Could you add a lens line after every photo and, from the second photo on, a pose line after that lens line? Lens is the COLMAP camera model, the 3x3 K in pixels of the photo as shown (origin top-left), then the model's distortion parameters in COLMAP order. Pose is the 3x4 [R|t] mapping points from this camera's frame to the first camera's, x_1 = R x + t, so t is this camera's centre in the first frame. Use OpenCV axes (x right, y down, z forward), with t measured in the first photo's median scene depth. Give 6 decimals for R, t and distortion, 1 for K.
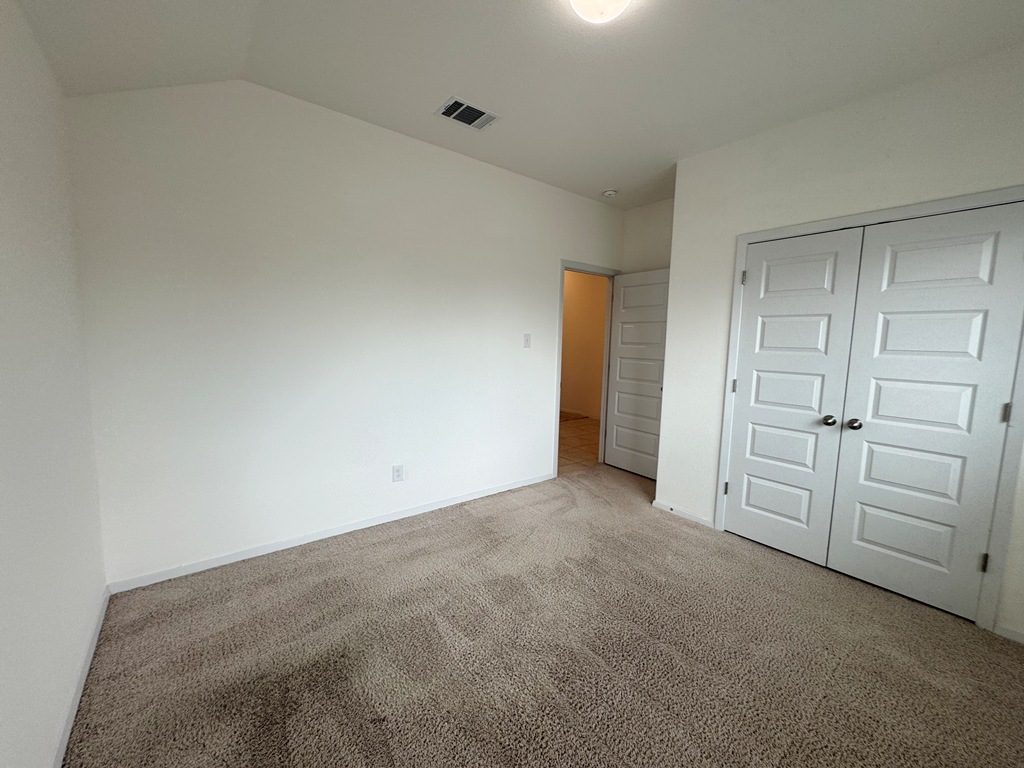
lens RADIAL K [[411.0, 0, 499.3], [0, 411.0, 383.1], [0, 0, 1]] dist [-0.004544, 0.001376]
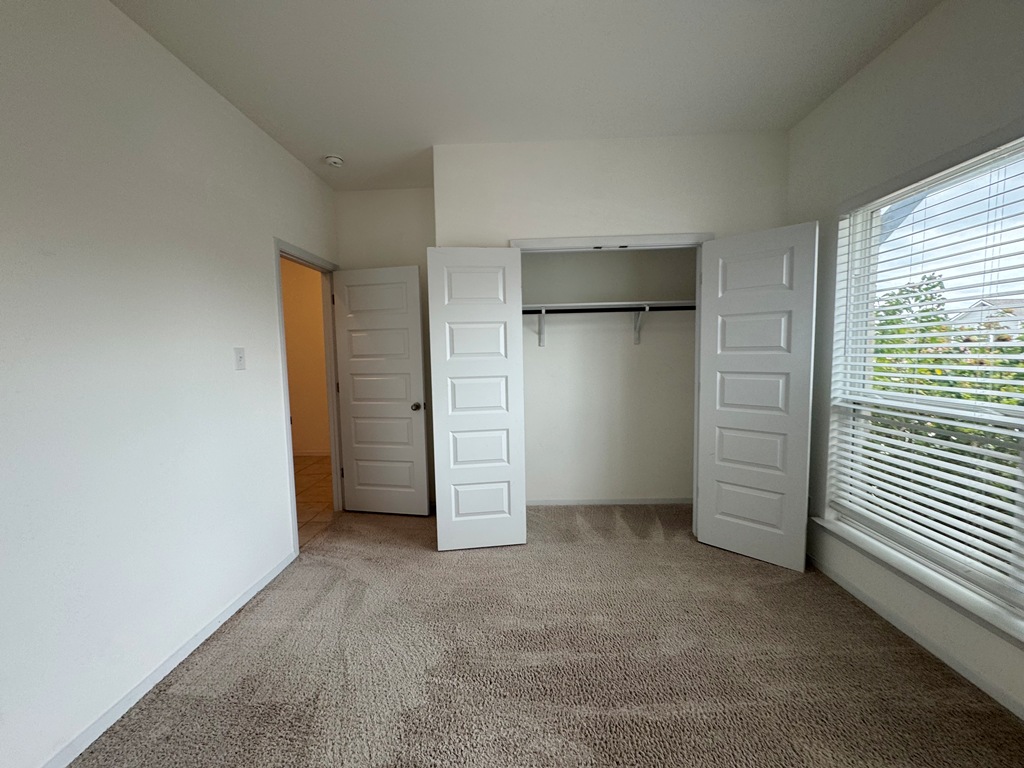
lens RADIAL K [[411.0, 0, 489.7], [0, 411.0, 383.9], [0, 0, 1]] dist [-0.004544, 0.001376]
pose [[0.623088, -0.096792, 0.776140, -0.180494], [0.119406, 0.992453, 0.027909, -0.038048], [-0.772984, 0.075286, 0.629943, 0.325933]]
